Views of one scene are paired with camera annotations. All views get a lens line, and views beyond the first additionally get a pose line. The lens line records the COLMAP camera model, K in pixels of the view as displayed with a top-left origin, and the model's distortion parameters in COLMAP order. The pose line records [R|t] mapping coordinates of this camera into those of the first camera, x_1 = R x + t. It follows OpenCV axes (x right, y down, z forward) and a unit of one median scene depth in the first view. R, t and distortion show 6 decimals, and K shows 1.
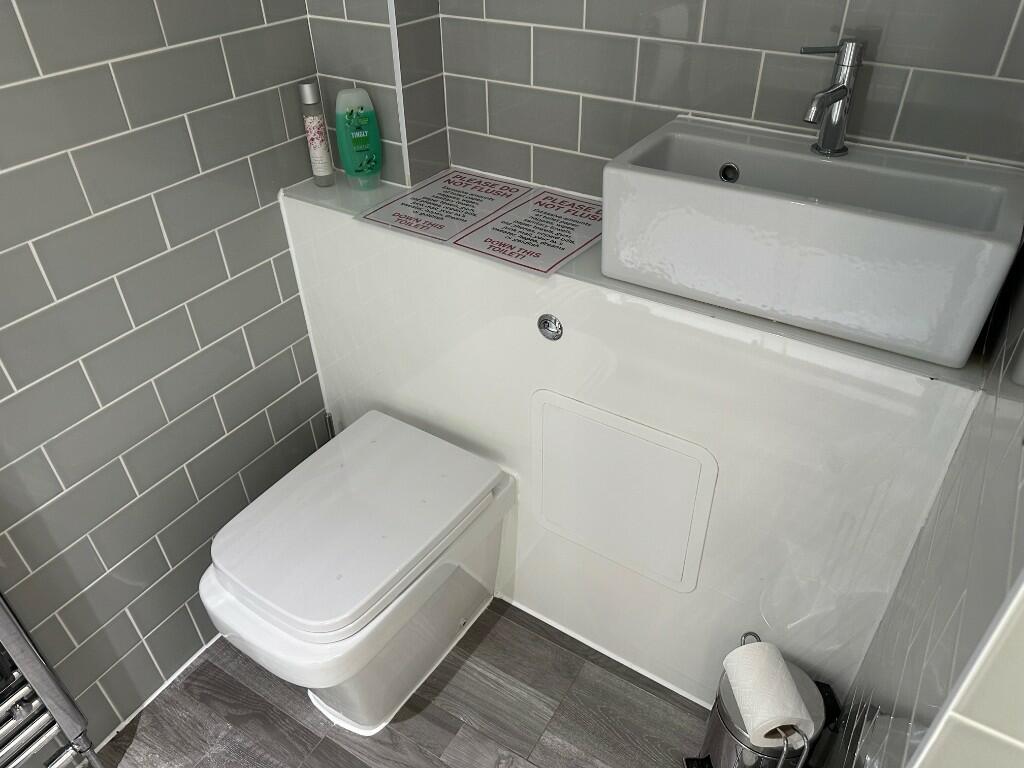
lens RADIAL K [[734.3, 0, 515.0], [0, 734.3, 382.9], [0, 0, 1]] dist [-0.010754, -0.006708]
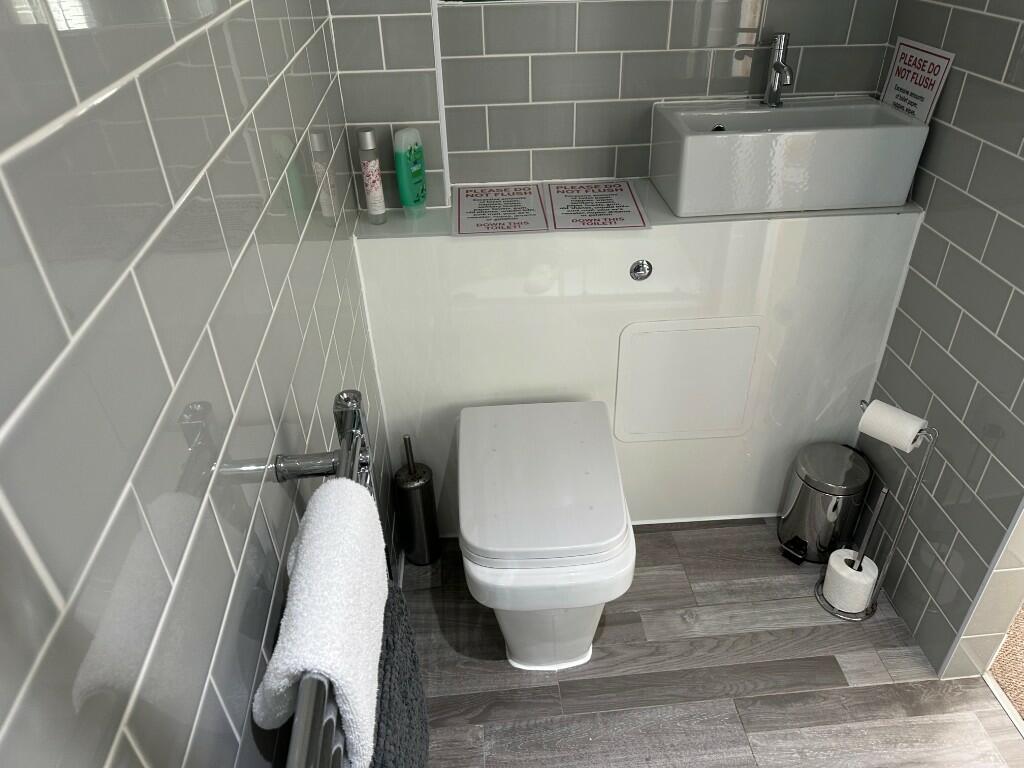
lens RADIAL K [[734.3, 0, 504.6], [0, 734.3, 388.0], [0, 0, 1]] dist [-0.010754, -0.006708]
pose [[0.802075, -0.342371, 0.489343, -0.766297], [0.361238, 0.930605, 0.059003, -0.039508], [-0.475586, 0.129444, 0.870093, -0.006859]]
